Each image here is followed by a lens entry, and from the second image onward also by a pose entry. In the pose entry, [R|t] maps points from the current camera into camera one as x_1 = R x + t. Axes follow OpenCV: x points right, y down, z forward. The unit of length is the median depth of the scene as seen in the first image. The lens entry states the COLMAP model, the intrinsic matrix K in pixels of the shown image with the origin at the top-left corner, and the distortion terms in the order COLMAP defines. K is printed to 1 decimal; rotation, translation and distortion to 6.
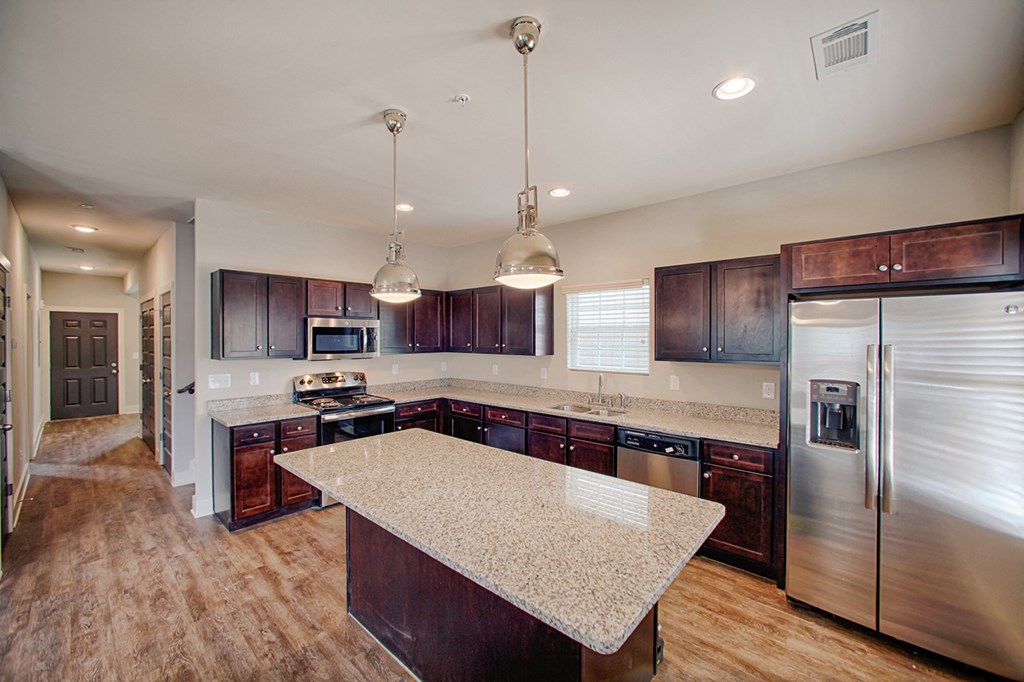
lens RADIAL K [[399.8, 0, 512.0], [0, 399.8, 341.0], [0, 0, 1]] dist [-0.000079, 0.000207]
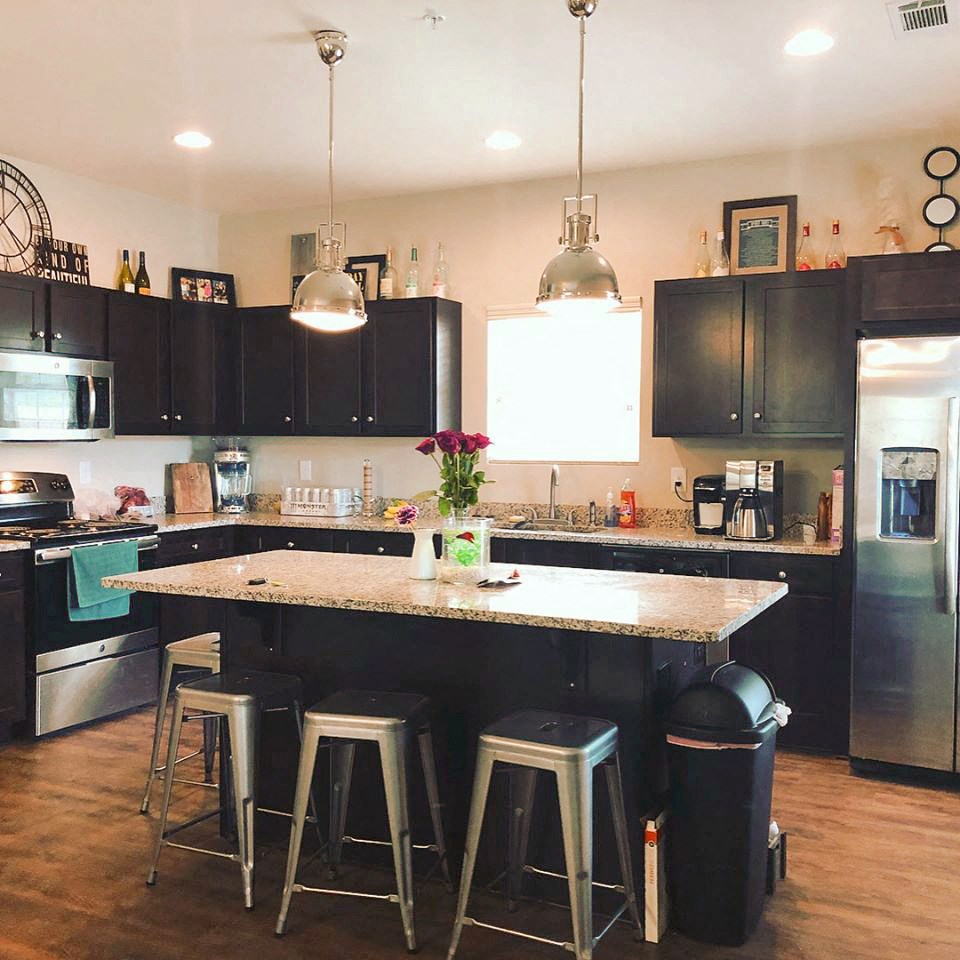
lens RADIAL K [[1020.6, 0, 480.0], [0, 1020.6, 480.0], [0, 0, 1]] dist [-0.002480, 0.722742]
pose [[0.966410, -0.013076, 0.256672, -0.283607], [0.002113, 0.999075, 0.042943, 0.045664], [-0.256996, -0.040958, 0.965544, -0.404378]]
